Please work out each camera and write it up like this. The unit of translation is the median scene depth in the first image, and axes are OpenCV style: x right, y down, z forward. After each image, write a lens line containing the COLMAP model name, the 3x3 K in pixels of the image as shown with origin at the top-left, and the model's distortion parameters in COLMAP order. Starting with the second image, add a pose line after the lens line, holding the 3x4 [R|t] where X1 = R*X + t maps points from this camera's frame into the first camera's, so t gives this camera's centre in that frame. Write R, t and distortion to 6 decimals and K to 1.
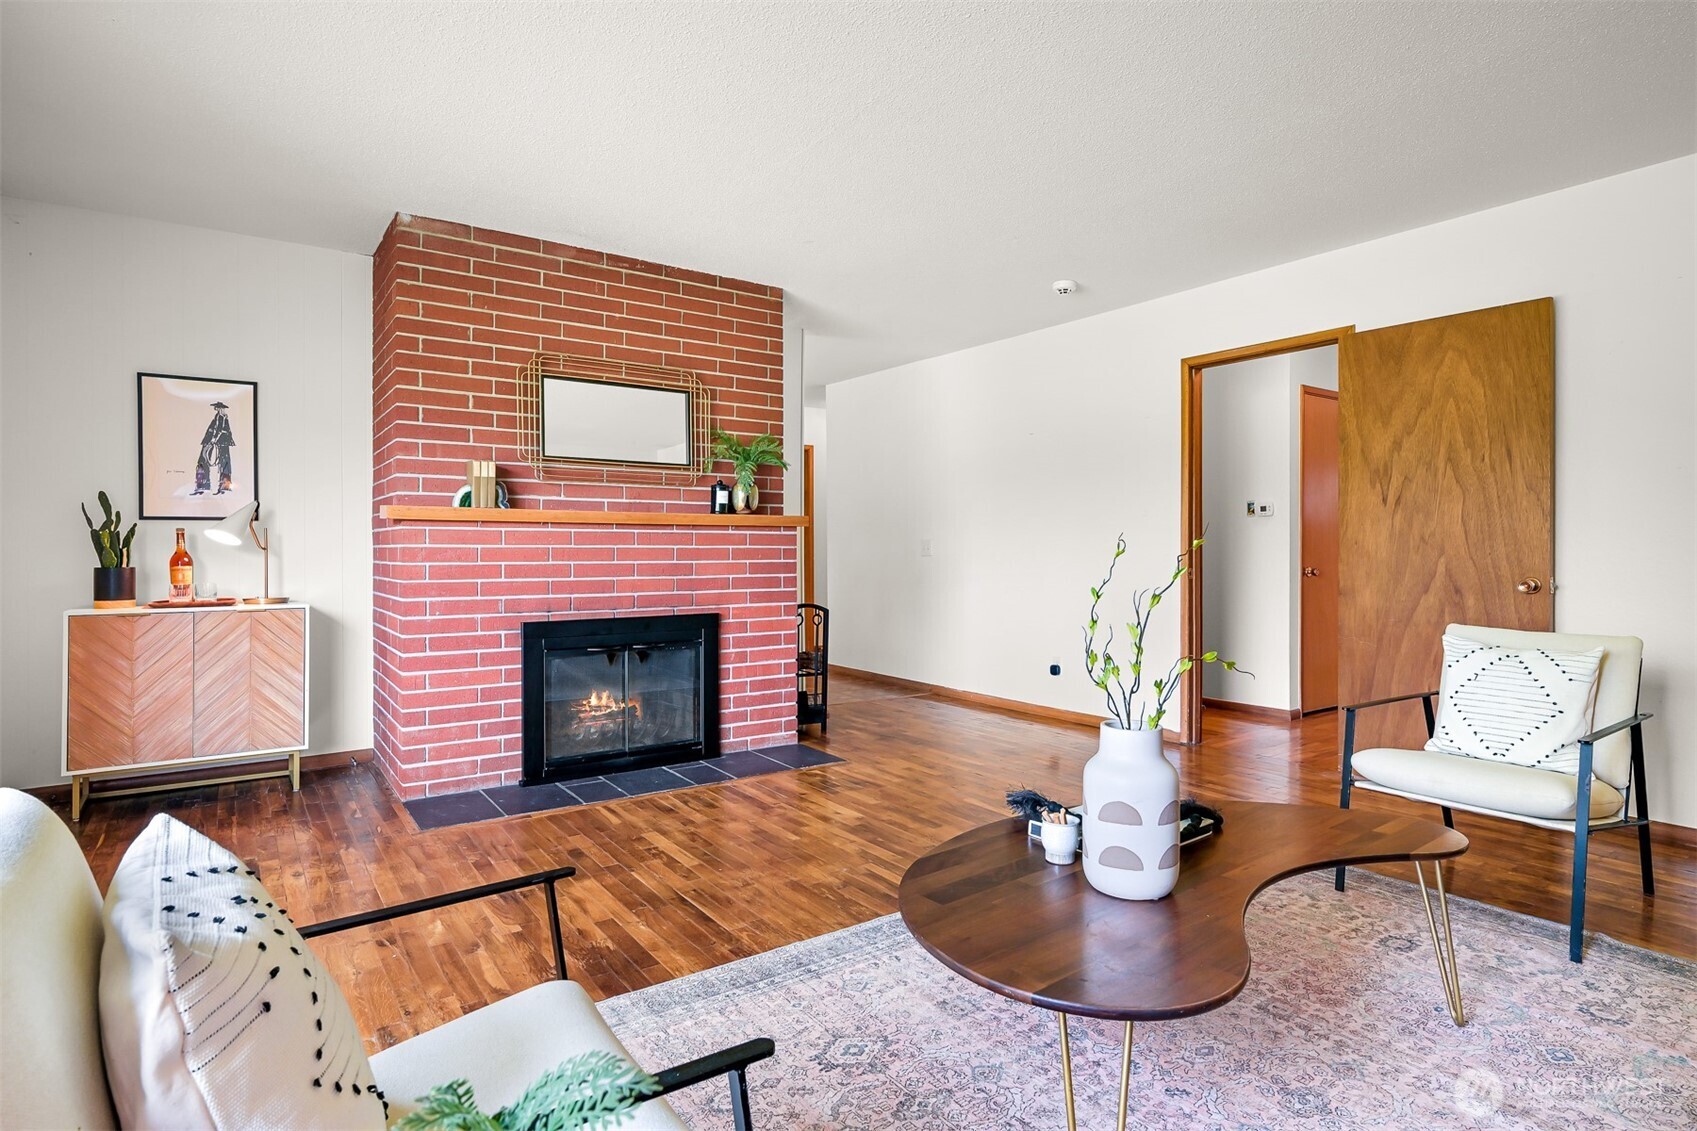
lens RADIAL K [[871.6, 0, 848.5], [0, 871.6, 565.5], [0, 0, 1]] dist [-0.004787, 0.000057]
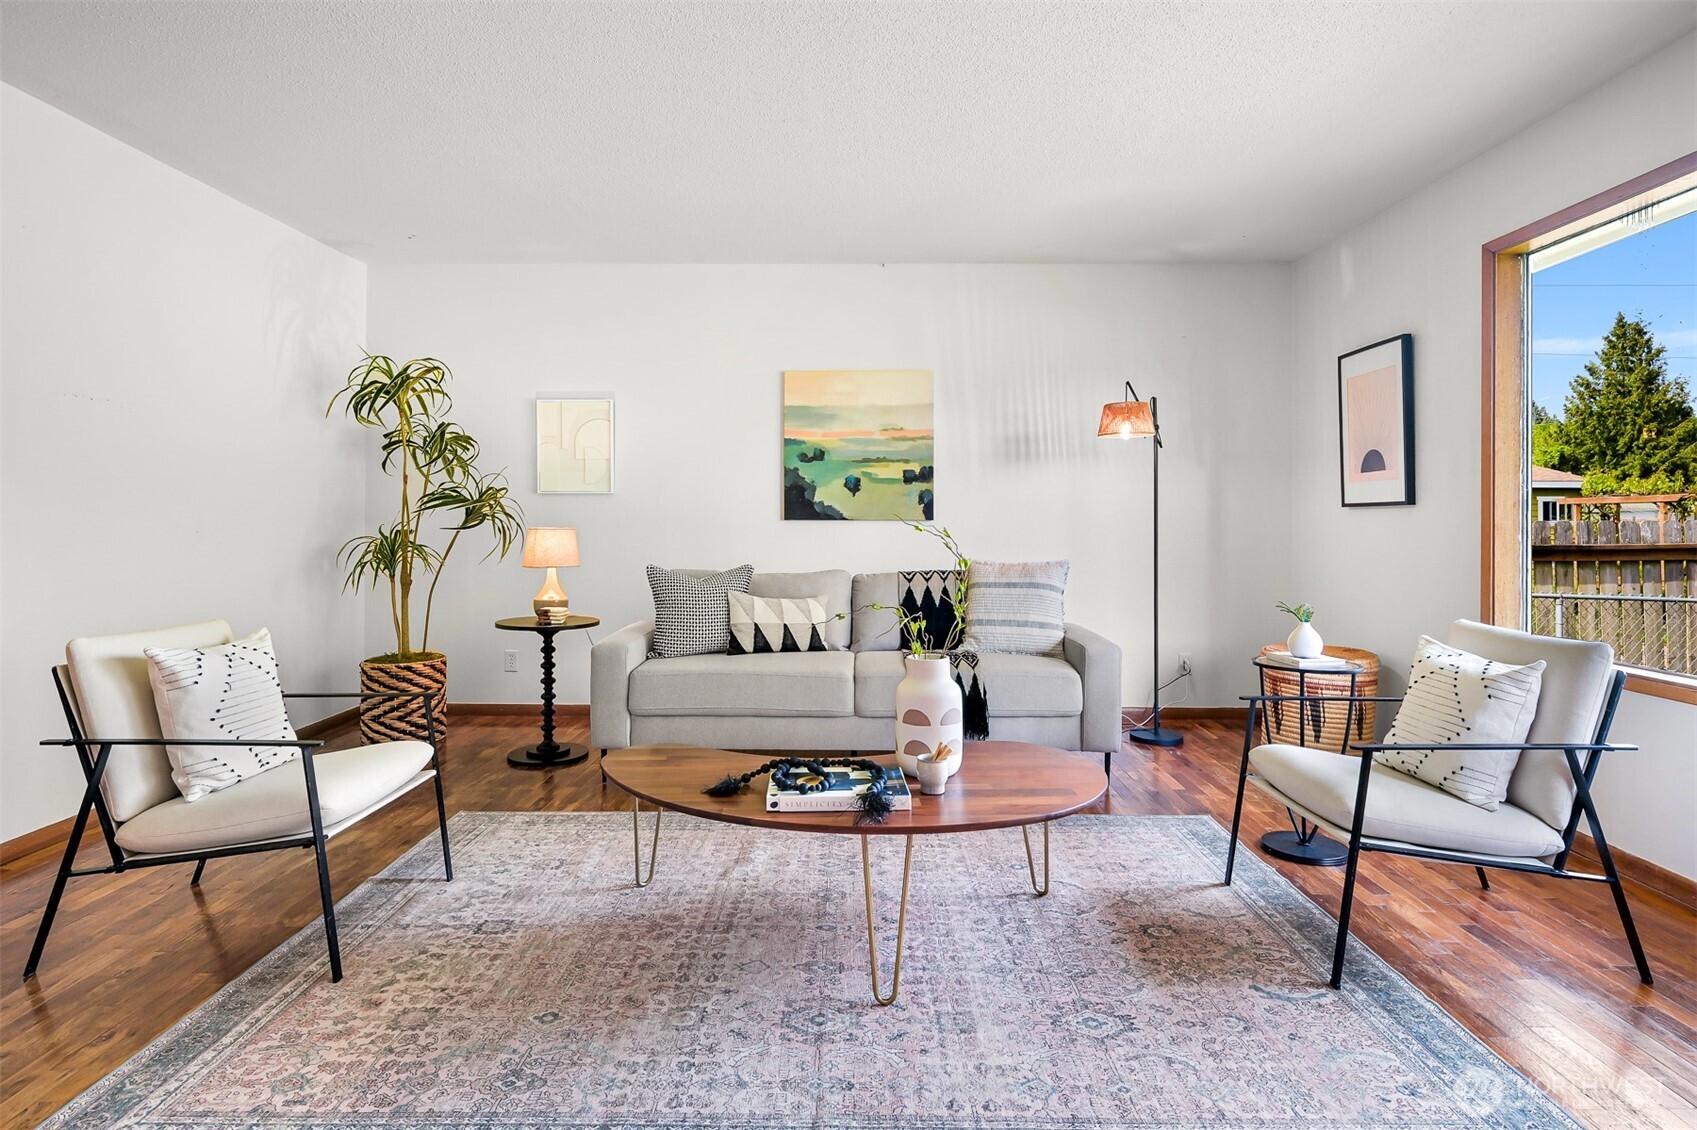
lens RADIAL K [[897.4, 0, 846.3], [0, 897.4, 520.0], [0, 0, 1]] dist [-0.002293, 0.000356]
pose [[-0.808761, -0.001293, 0.588136, -0.194480], [0.008971, 0.999854, 0.014534, -0.028062], [-0.588069, 0.017031, -0.808631, 1.031041]]
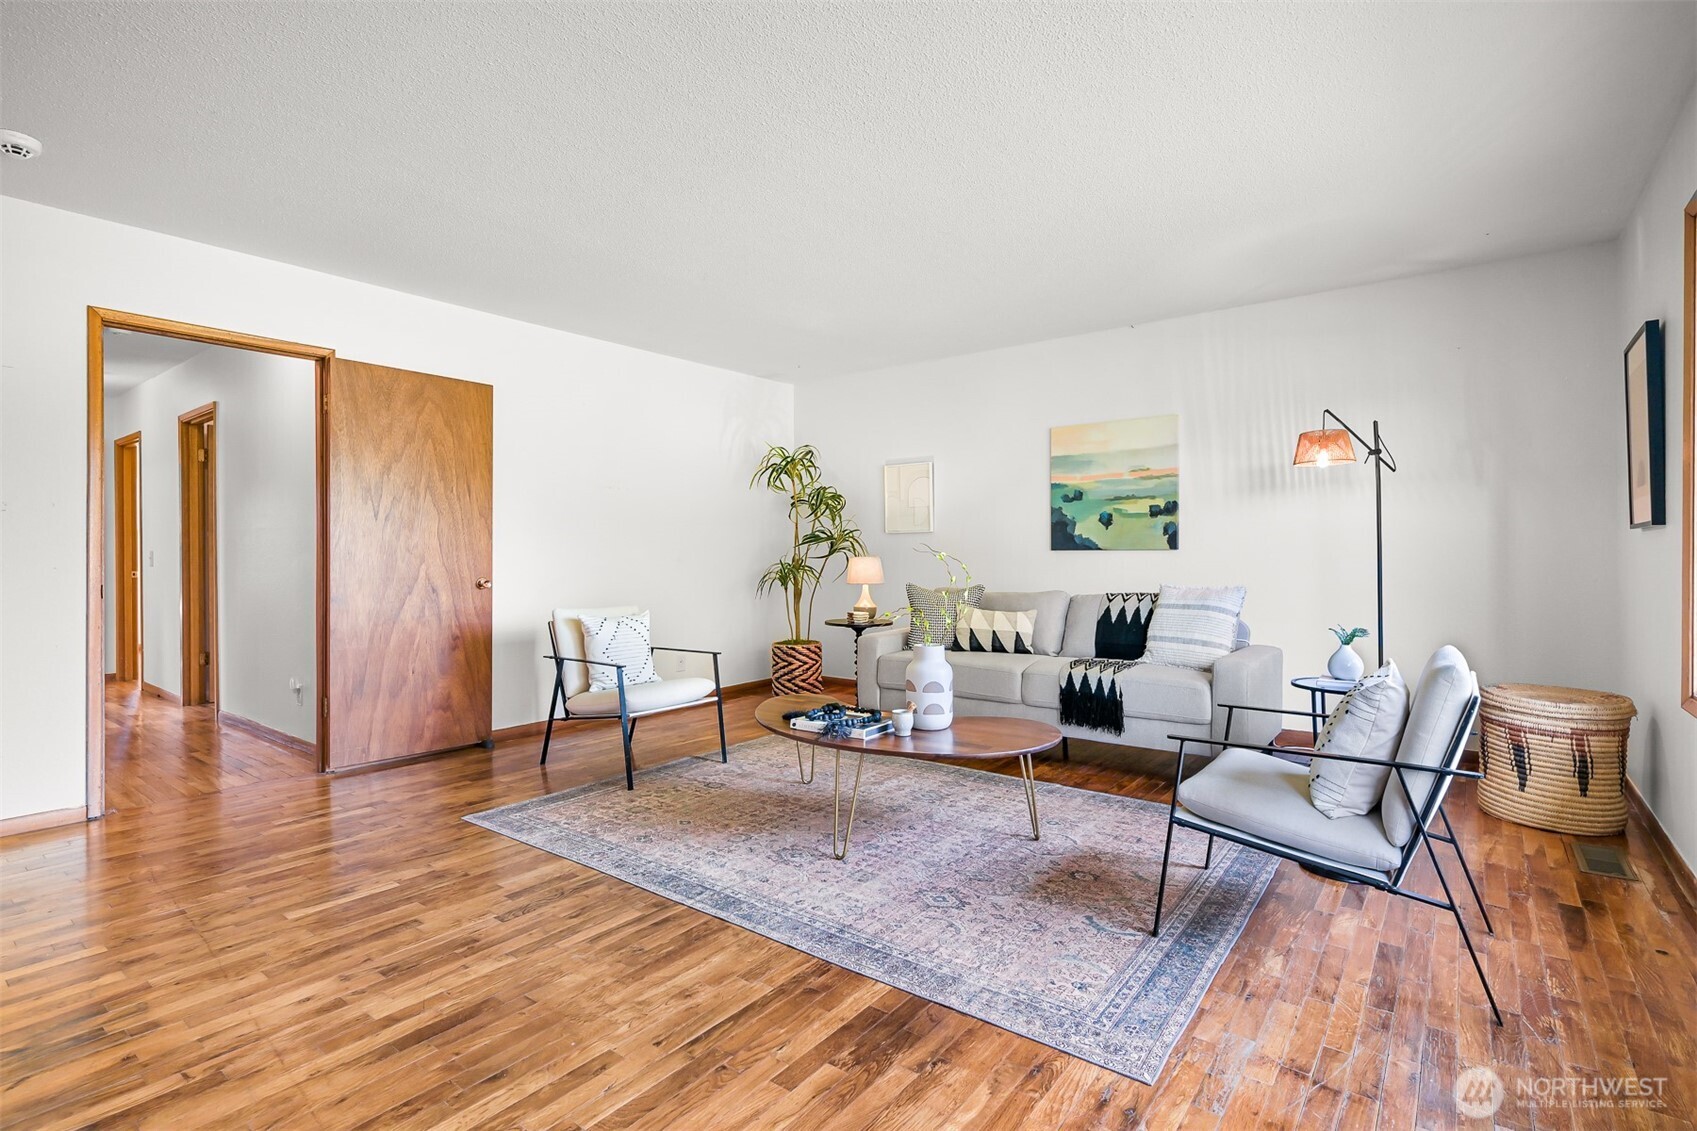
lens RADIAL K [[808.8, 0, 848.5], [0, 808.8, 565.5], [0, 0, 1]] dist [-0.003688, -0.000738]
pose [[-0.290246, -0.010744, 0.956892, -0.636135], [0.021453, 0.999613, 0.017731, -0.015957], [-0.956712, 0.025675, -0.289903, 0.780435]]
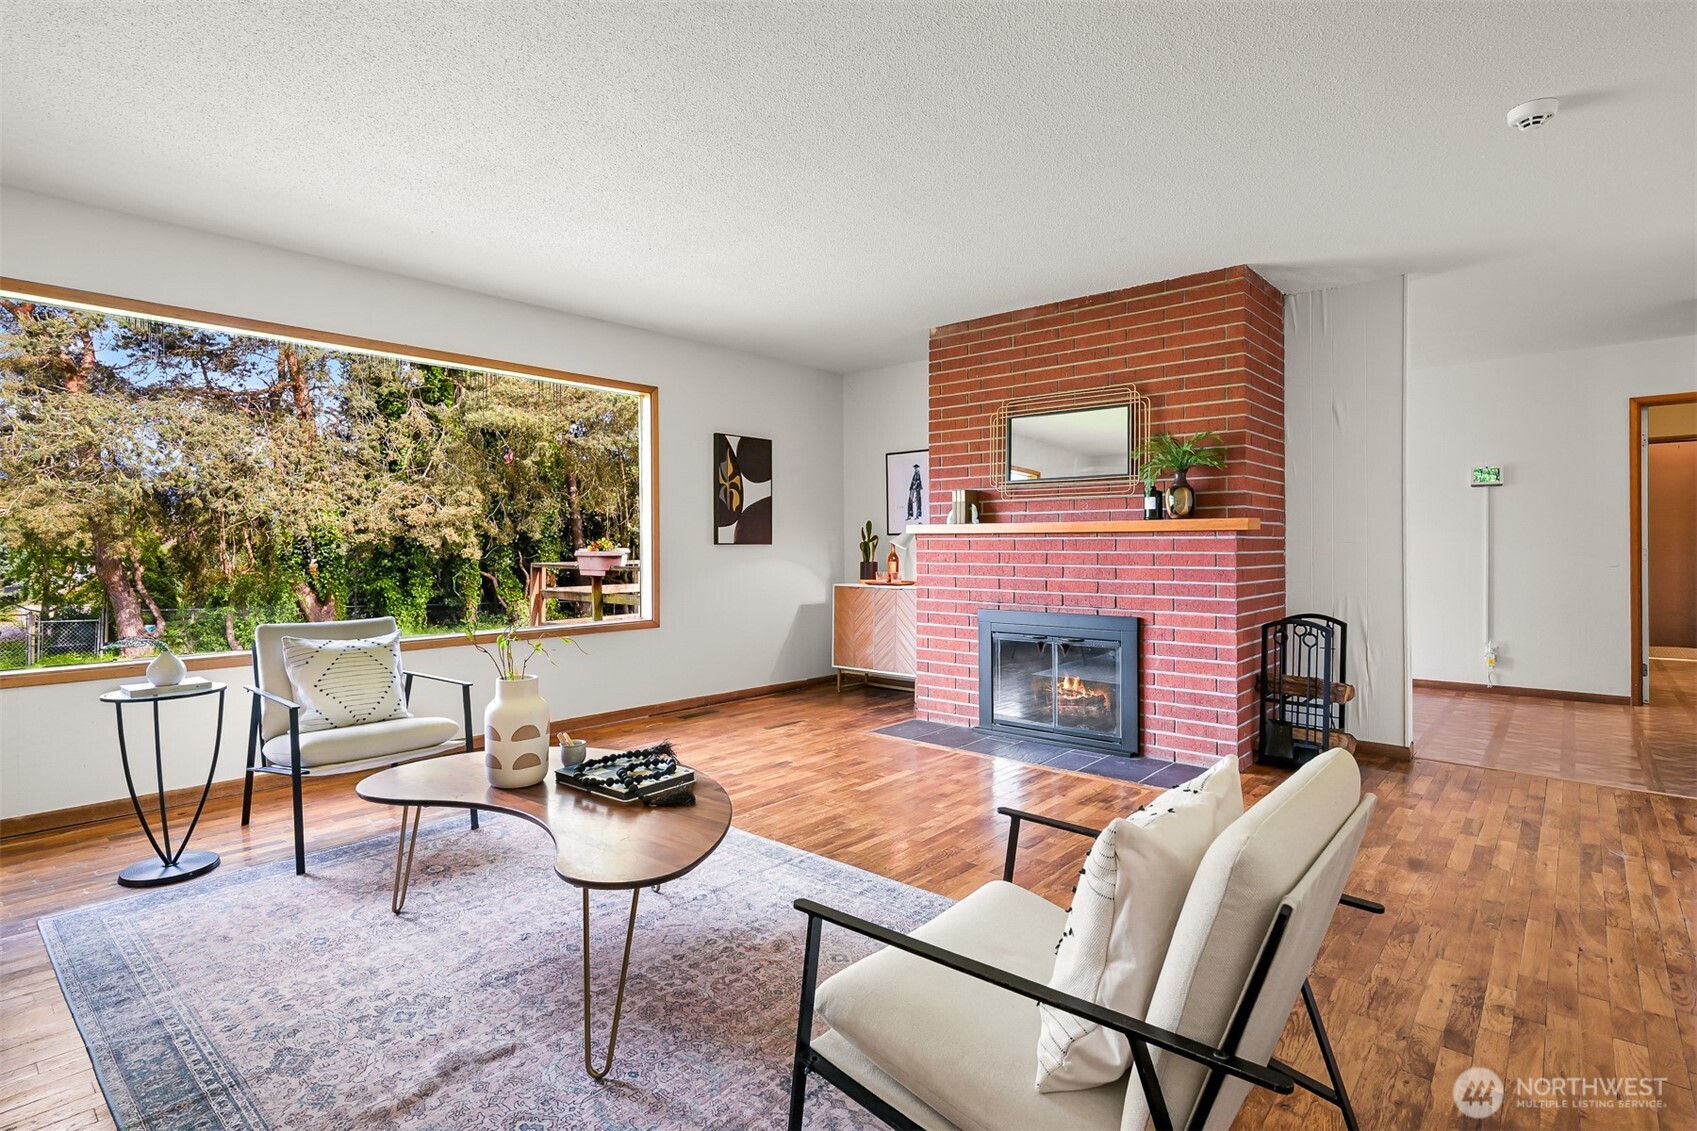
lens RADIAL K [[828.7, 0, 881.4], [0, 828.7, 560.3], [0, 0, 1]] dist [-0.002125, -0.000342]
pose [[0.266259, 0.016781, -0.963756, 0.875228], [-0.016223, 0.999785, 0.012926, -0.024744], [0.963765, 0.012194, 0.266474, 0.562289]]
